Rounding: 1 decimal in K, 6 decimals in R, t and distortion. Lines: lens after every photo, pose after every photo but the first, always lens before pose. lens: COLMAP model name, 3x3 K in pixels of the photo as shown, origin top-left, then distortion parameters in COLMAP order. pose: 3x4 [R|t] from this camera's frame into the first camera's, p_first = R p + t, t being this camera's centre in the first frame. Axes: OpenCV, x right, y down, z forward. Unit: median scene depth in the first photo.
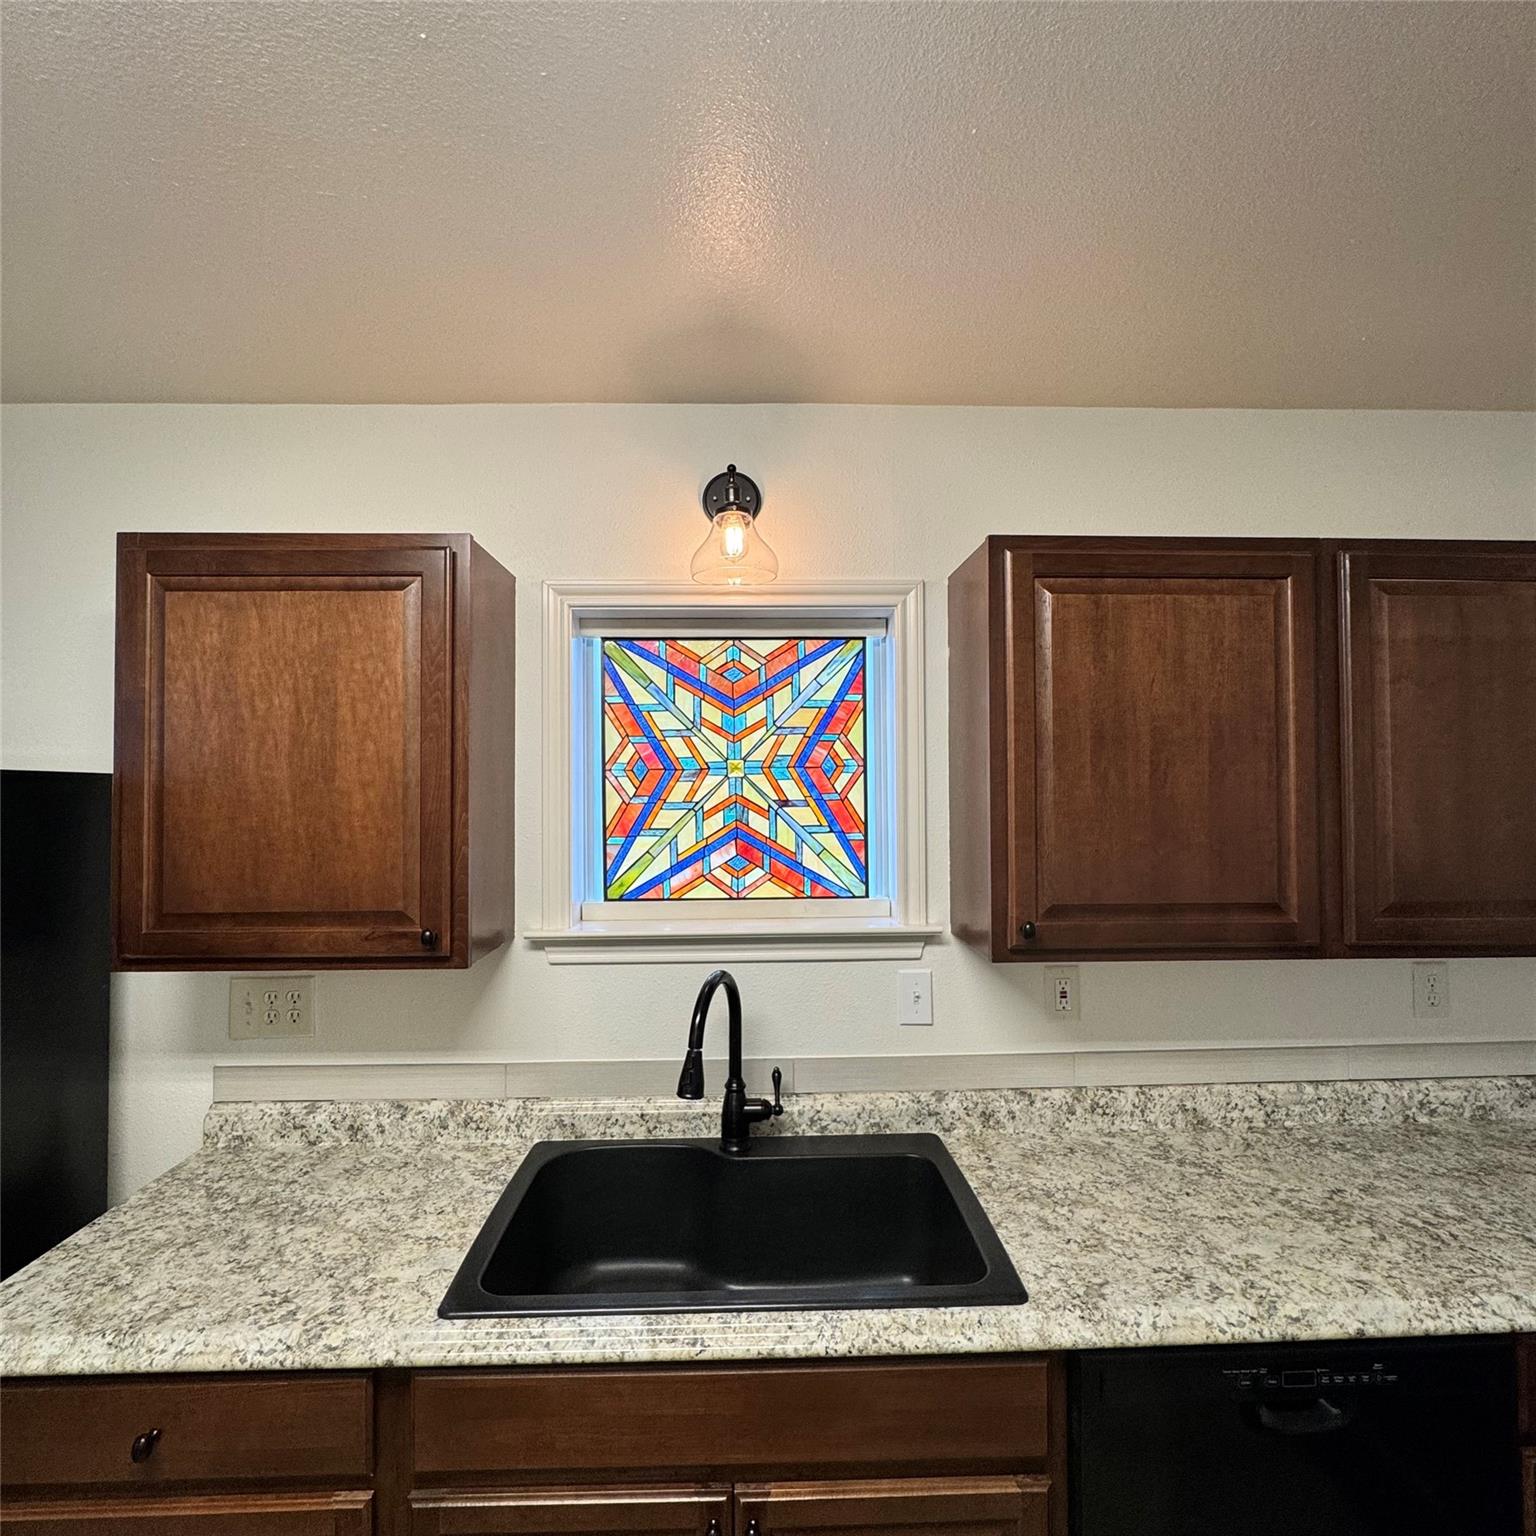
lens RADIAL K [[821.2, 0, 768.3], [0, 821.2, 767.8], [0, 0, 1]] dist [-0.004154, 0.000608]
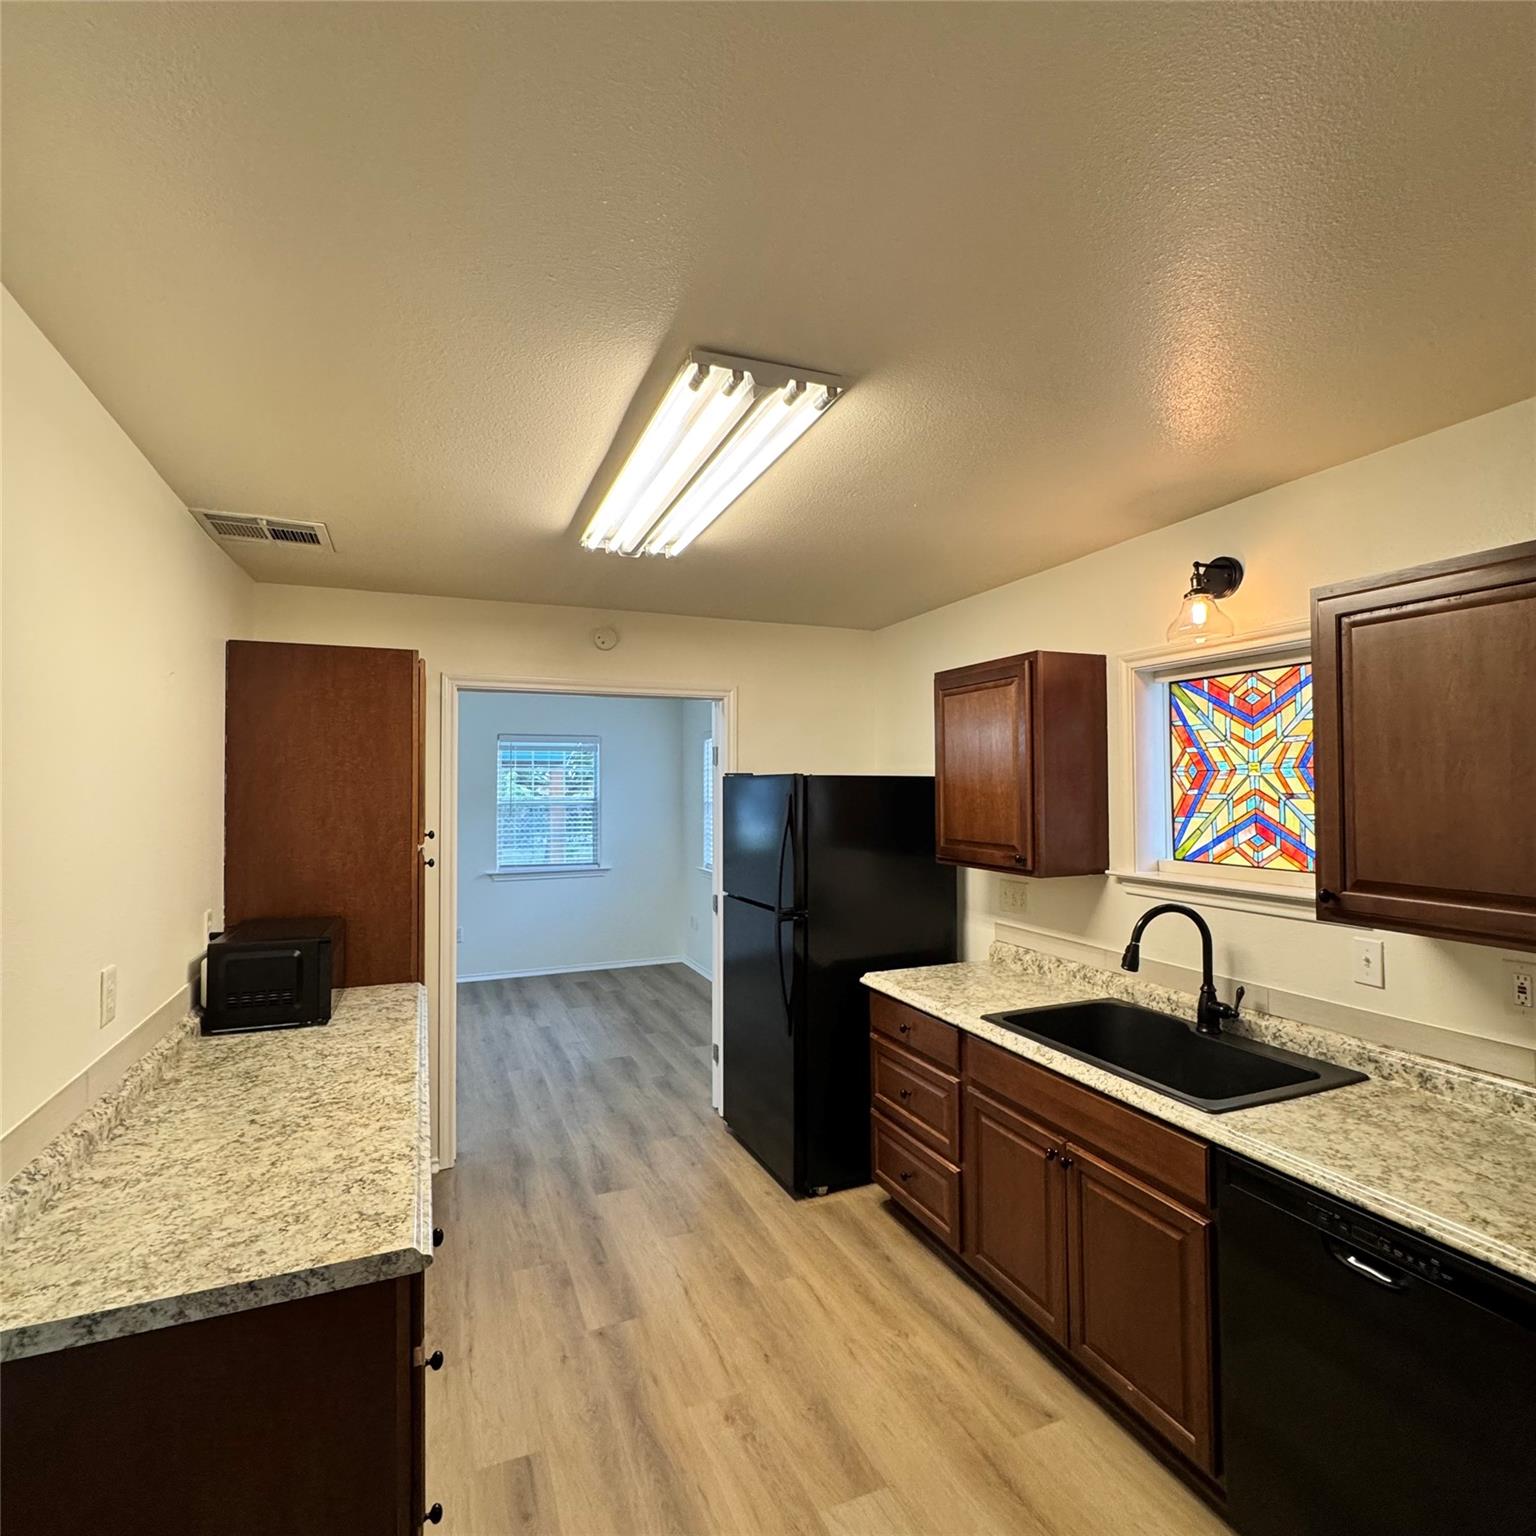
lens RADIAL K [[821.2, 0, 766.4], [0, 821.2, 766.1], [0, 0, 1]] dist [-0.004154, 0.000608]
pose [[0.353486, -0.017729, -0.935272, 1.043186], [0.025204, 0.999638, -0.009424, -0.012975], [0.935100, -0.020241, 0.353805, -0.233319]]
